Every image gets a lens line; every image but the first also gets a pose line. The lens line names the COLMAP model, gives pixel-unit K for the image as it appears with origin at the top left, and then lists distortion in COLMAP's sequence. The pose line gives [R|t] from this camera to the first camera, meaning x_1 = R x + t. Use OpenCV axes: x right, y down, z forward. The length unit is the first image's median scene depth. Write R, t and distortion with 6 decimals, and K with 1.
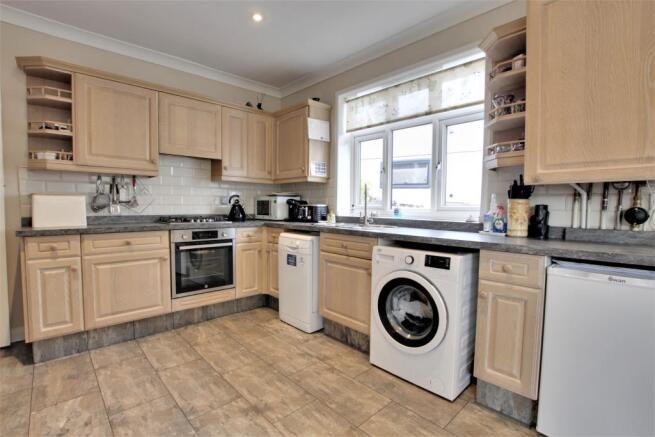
lens RADIAL K [[309.8, 0, 319.8], [0, 309.8, 221.8], [0, 0, 1]] dist [-0.022205, 0.000367]
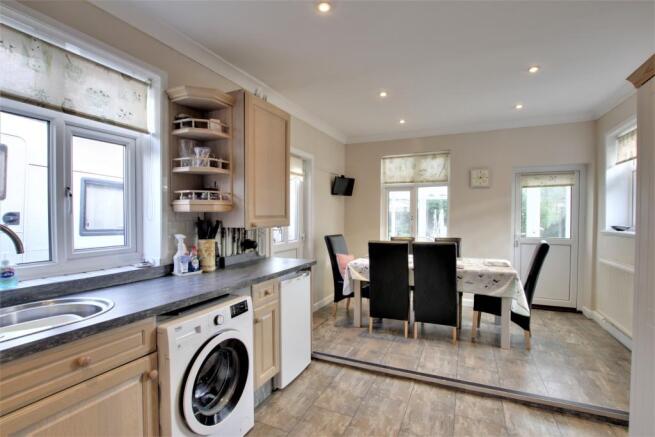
lens RADIAL K [[309.8, 0, 319.8], [0, 309.8, 221.8], [0, 0, 1]] dist [-0.022205, 0.000367]
pose [[-0.379959, -0.024769, 0.924672, -0.624651], [0.047855, 0.997776, 0.046391, -0.181459], [-0.923765, 0.061877, -0.377929, 1.106694]]
